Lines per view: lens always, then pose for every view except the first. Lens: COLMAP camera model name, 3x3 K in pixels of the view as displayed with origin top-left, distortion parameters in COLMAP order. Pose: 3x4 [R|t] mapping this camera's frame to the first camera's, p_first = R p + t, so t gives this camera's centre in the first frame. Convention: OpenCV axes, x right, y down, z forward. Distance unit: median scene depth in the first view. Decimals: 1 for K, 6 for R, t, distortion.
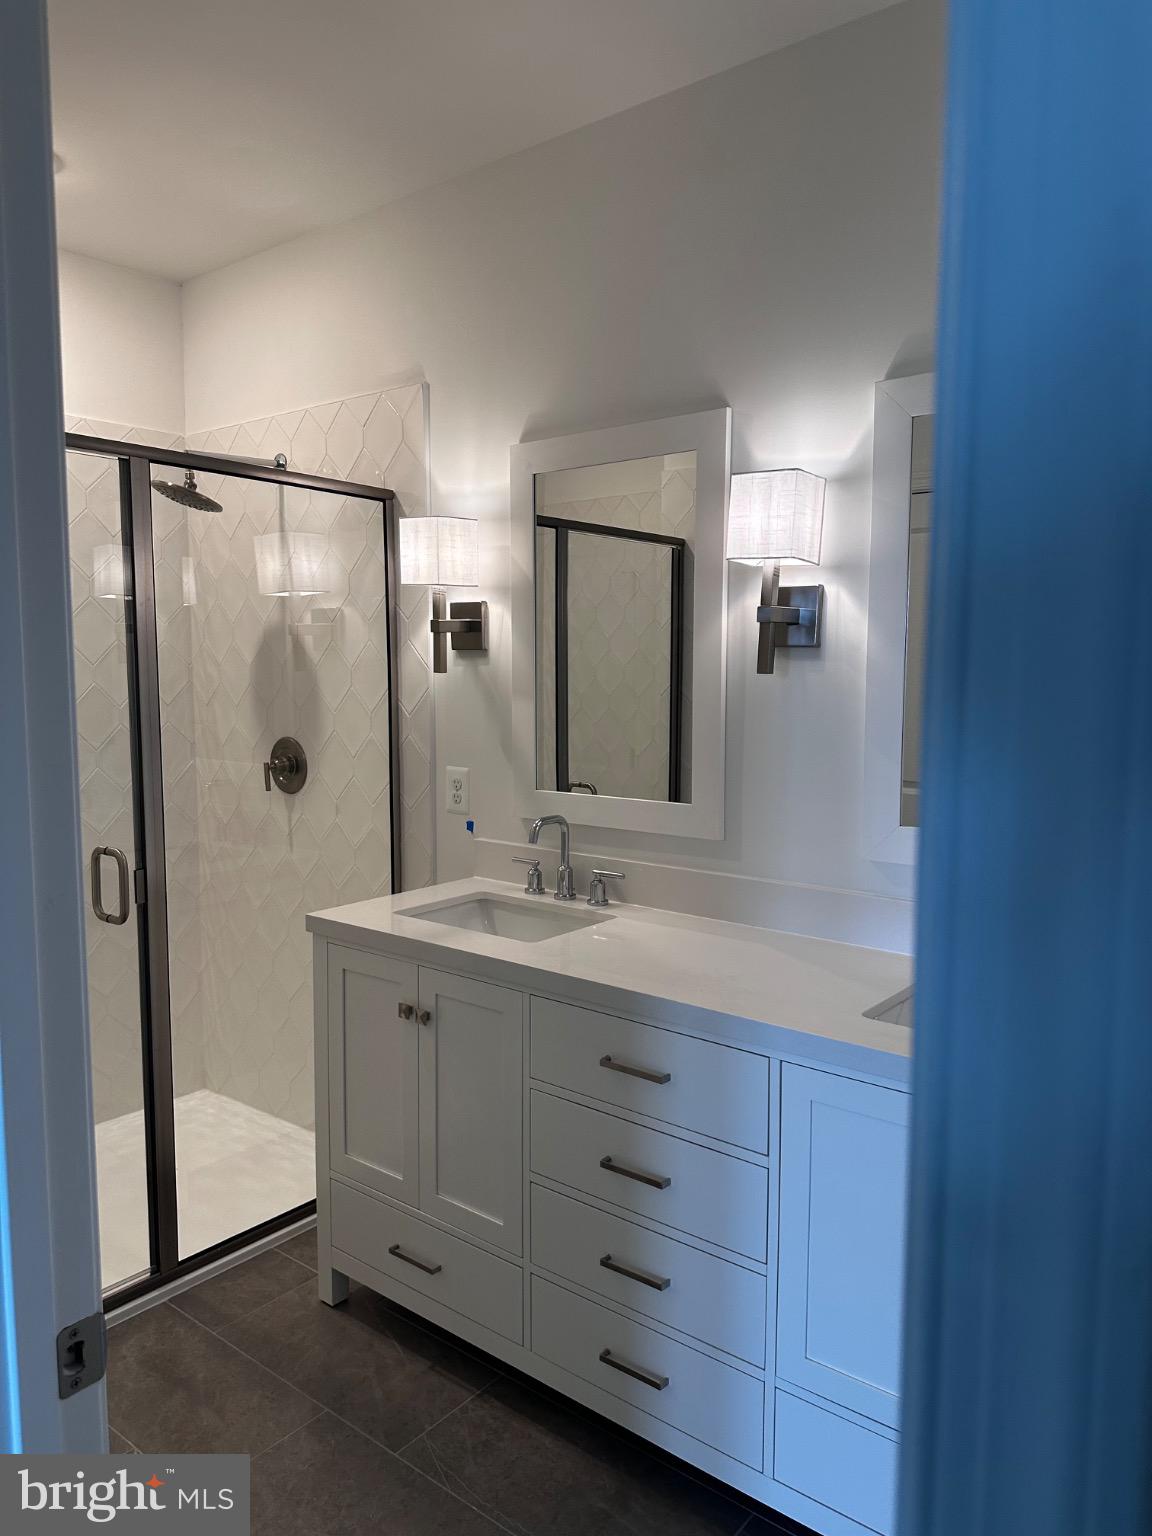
lens RADIAL K [[1076.9, 0, 569.5], [0, 1076.9, 775.8], [0, 0, 1]] dist [-0.004307, -0.020295]
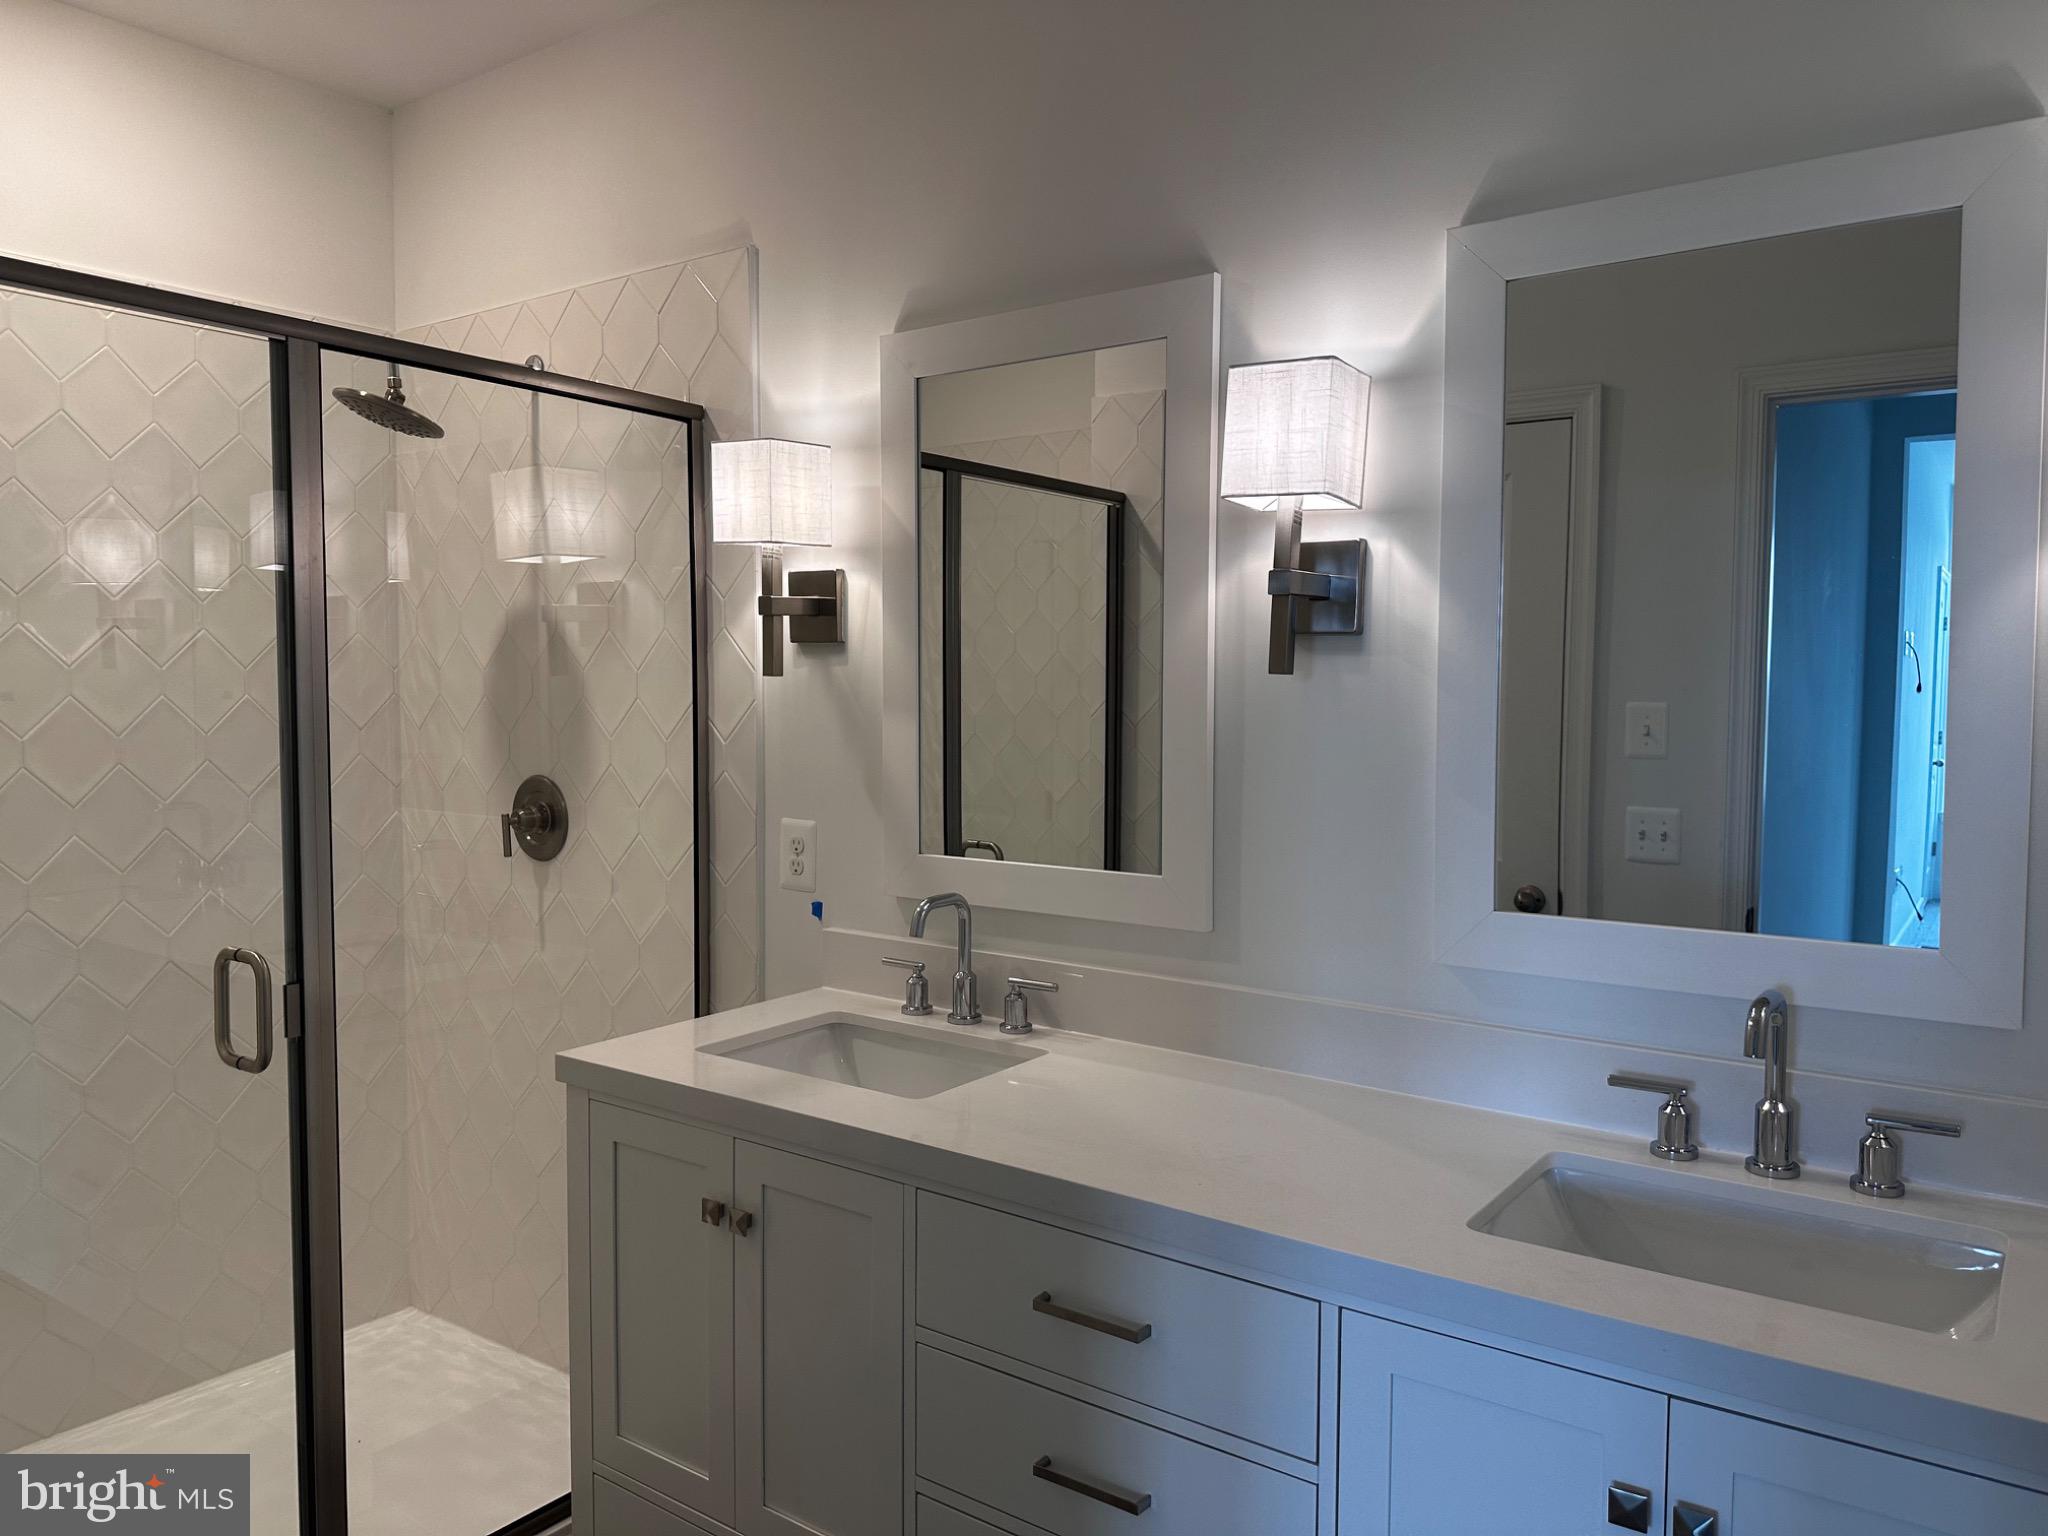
lens RADIAL K [[1435.9, 0, 1045.2], [0, 1435.9, 758.2], [0, 0, 1]] dist [-0.004307, -0.020295]
pose [[0.997681, -0.000430, 0.068063, -0.014308], [0.003815, 0.998761, -0.049609, -0.001977], [-0.067958, 0.049753, 0.996447, 0.122493]]
